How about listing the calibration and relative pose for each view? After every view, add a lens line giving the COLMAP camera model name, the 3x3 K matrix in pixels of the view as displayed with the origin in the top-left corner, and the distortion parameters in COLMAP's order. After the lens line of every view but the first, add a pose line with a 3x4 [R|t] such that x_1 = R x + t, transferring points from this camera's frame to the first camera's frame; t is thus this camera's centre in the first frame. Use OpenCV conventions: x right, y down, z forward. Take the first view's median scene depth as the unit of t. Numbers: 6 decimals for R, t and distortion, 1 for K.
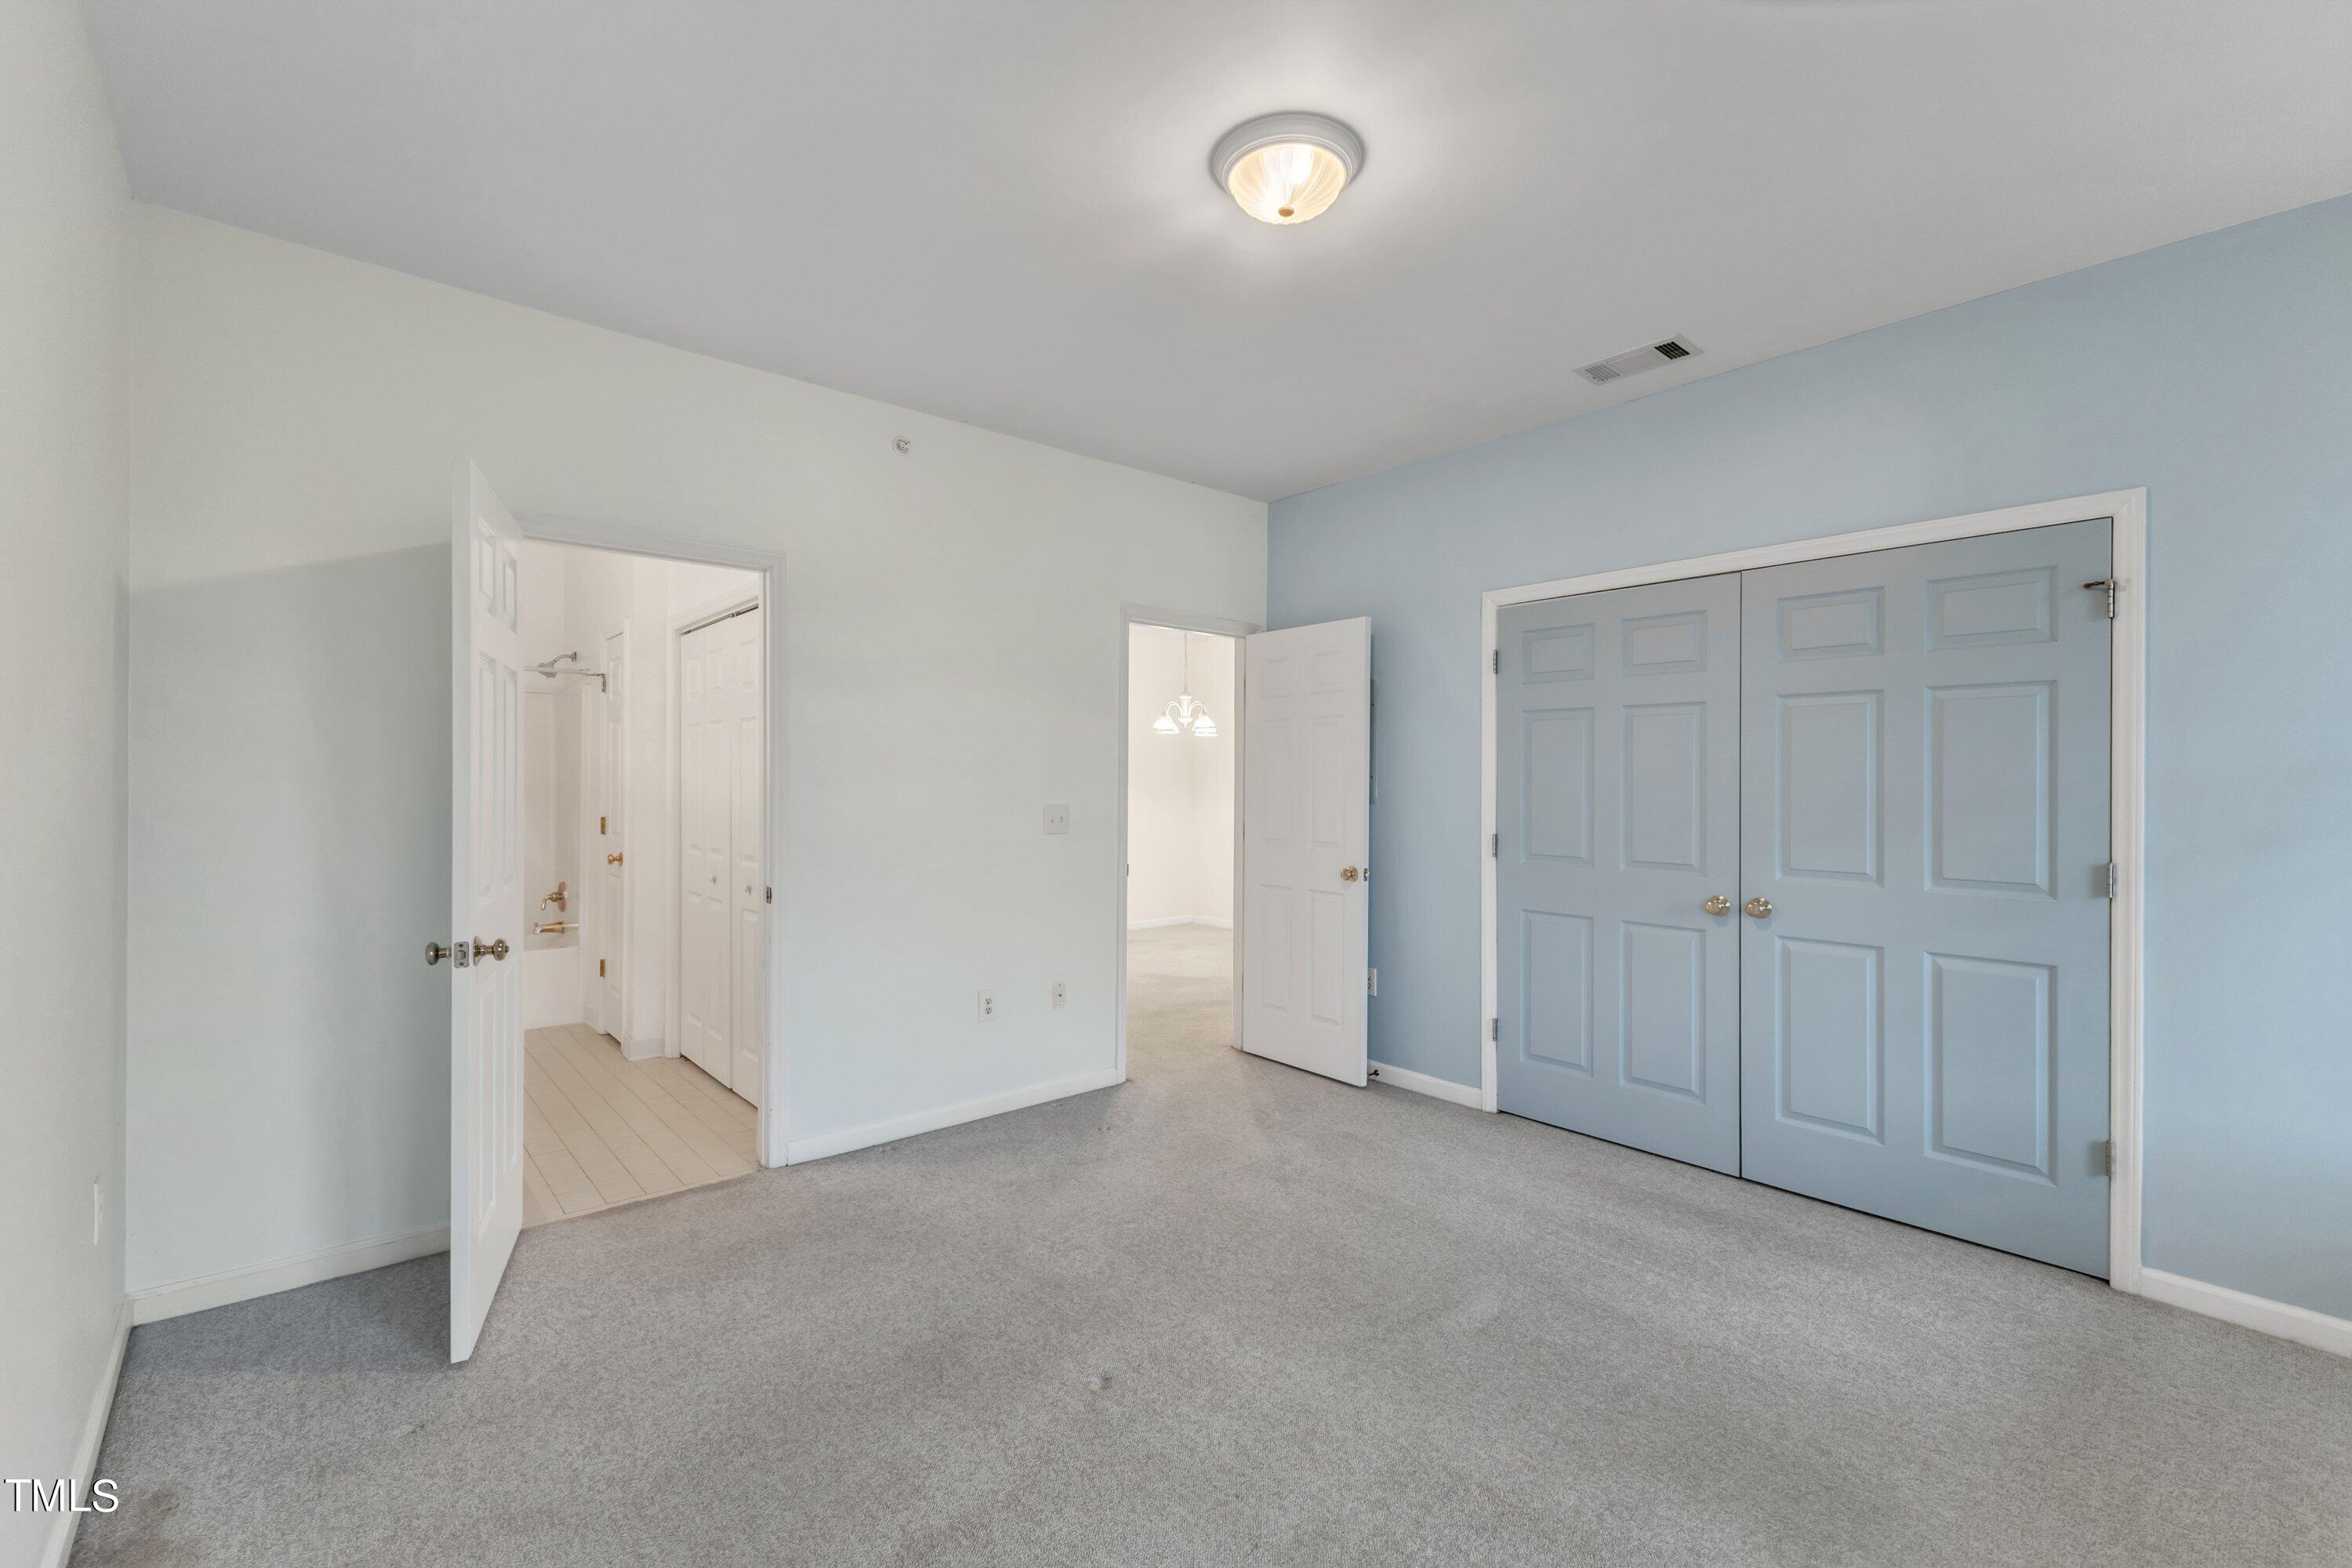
lens RADIAL K [[1006.6, 0, 1183.2], [0, 1006.6, 777.1], [0, 0, 1]] dist [0.001182, -0.000070]
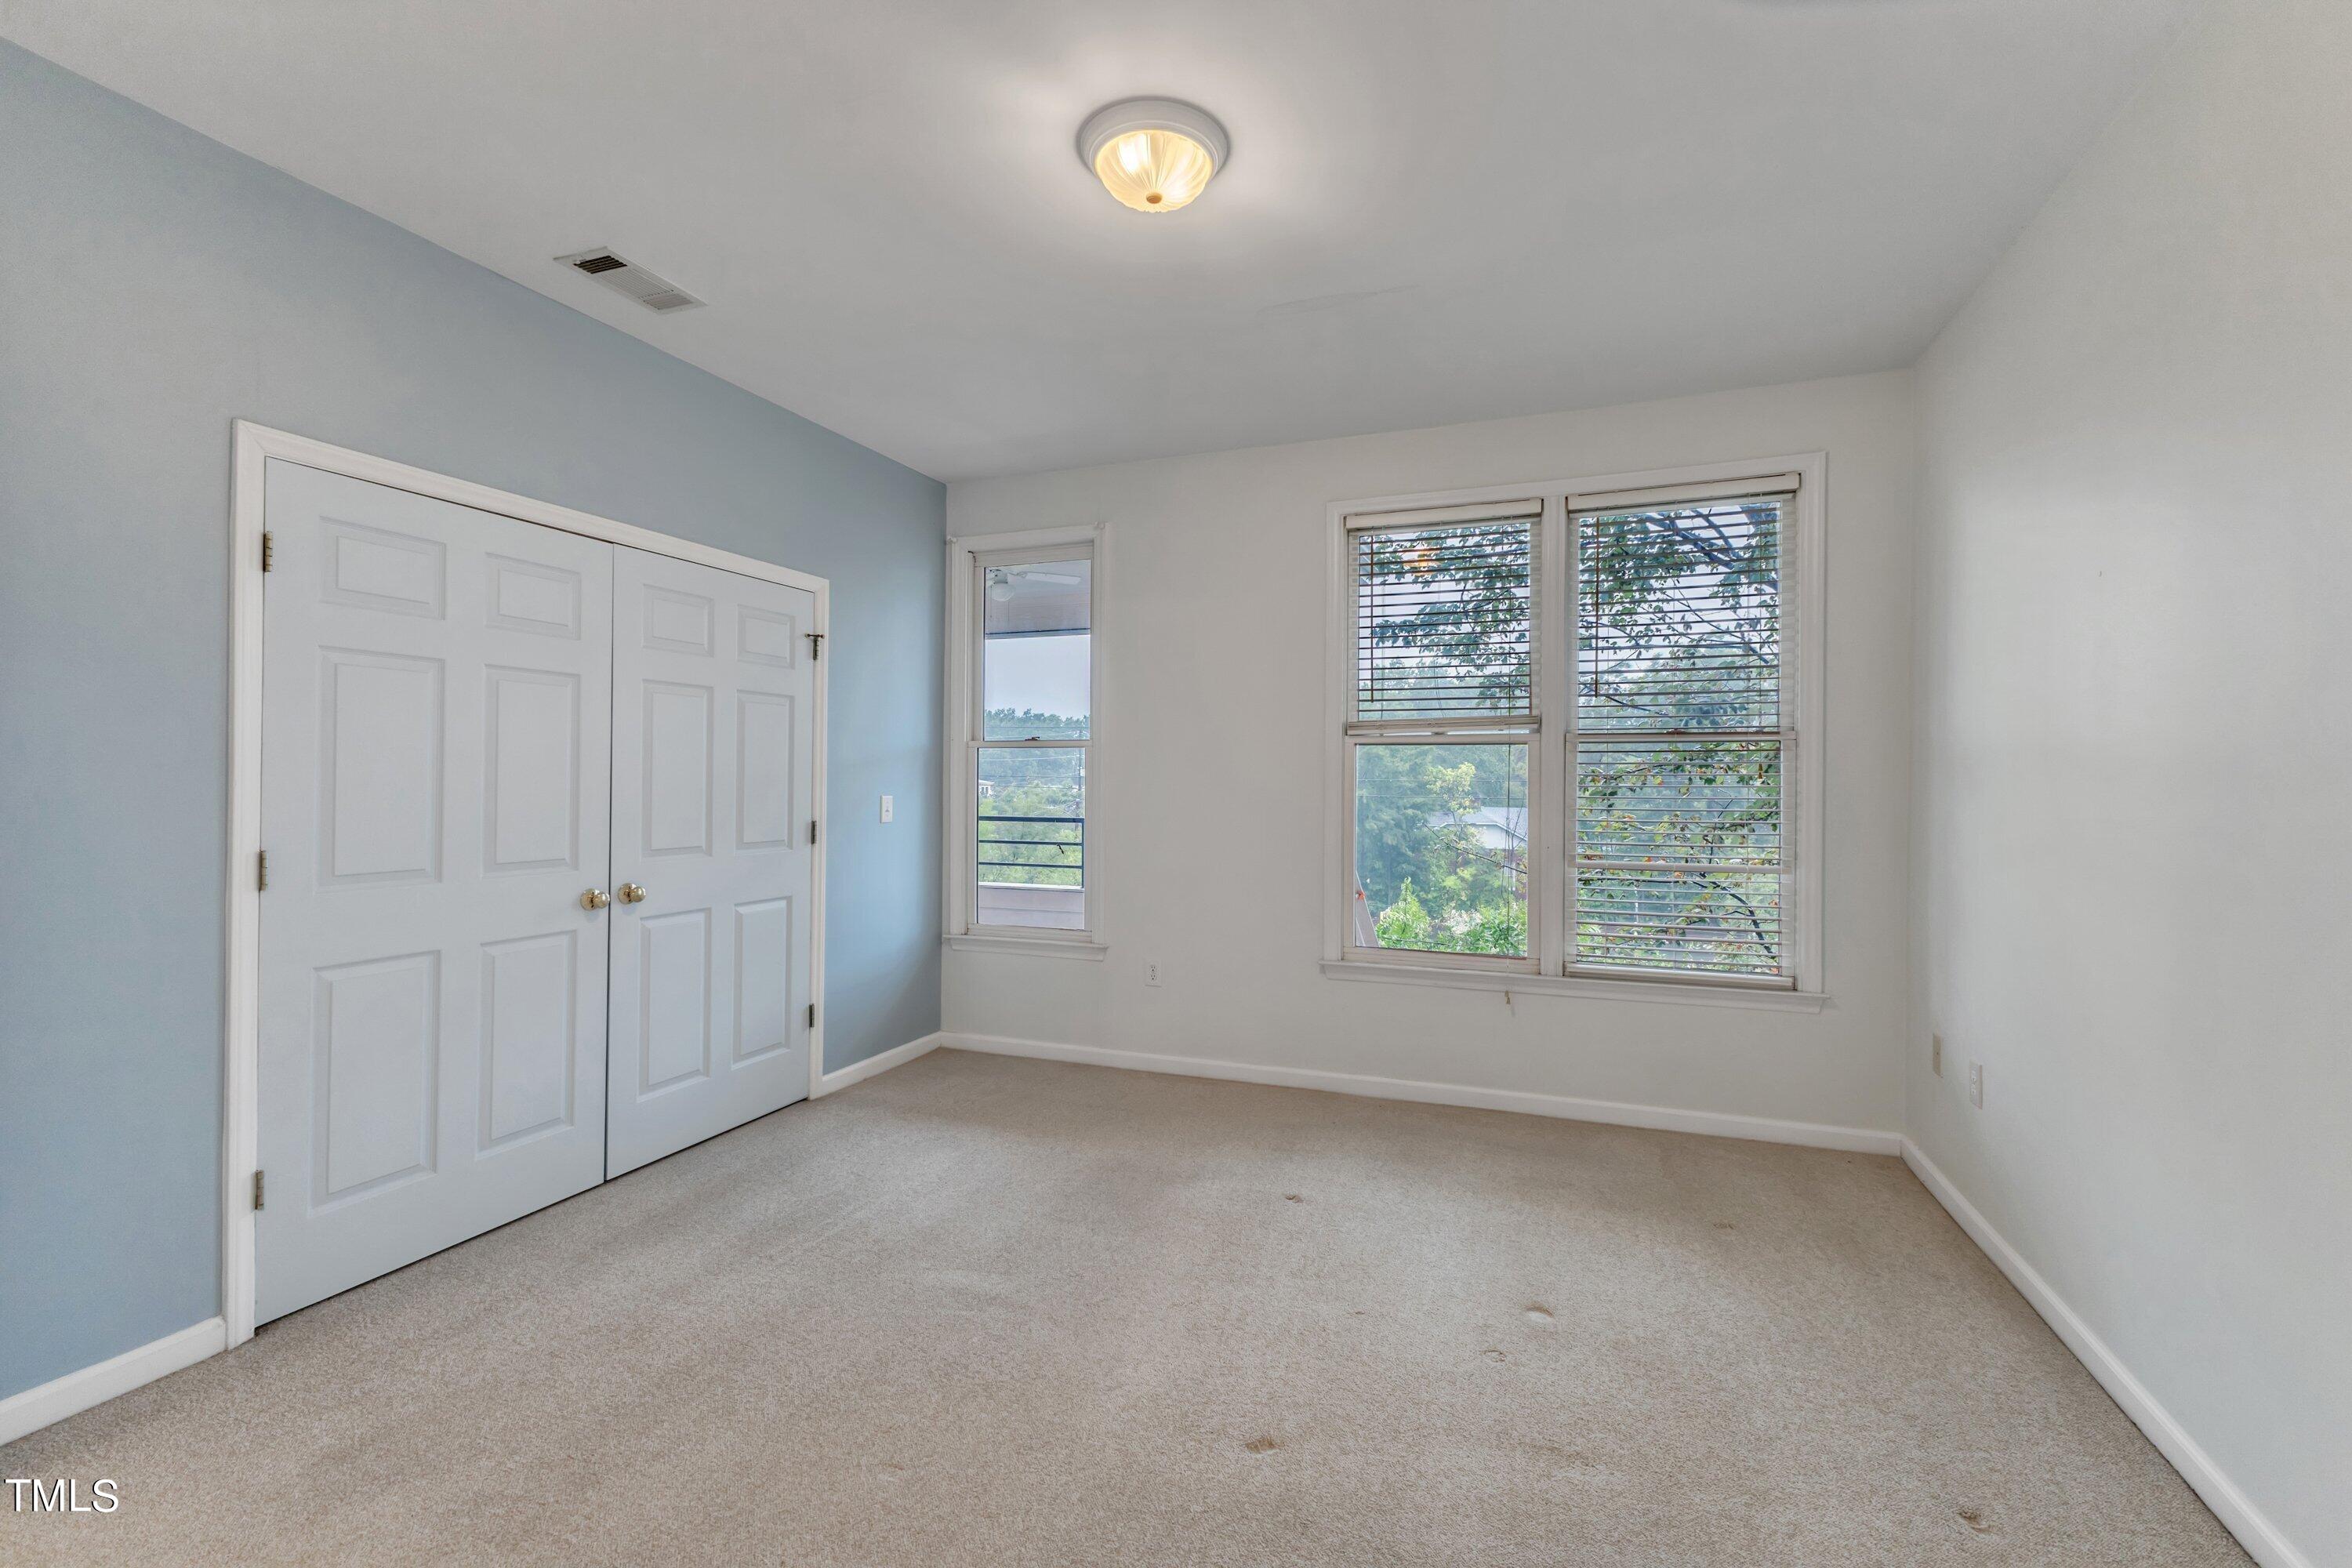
lens RADIAL K [[1006.6, 0, 1183.2], [0, 1006.6, 777.1], [0, 0, 1]] dist [0.001182, -0.000070]
pose [[-0.470192, -0.005823, 0.882545, -0.568712], [-0.009862, 0.999950, 0.001344, 0.010149], [-0.882509, -0.008072, -0.470226, 1.022406]]
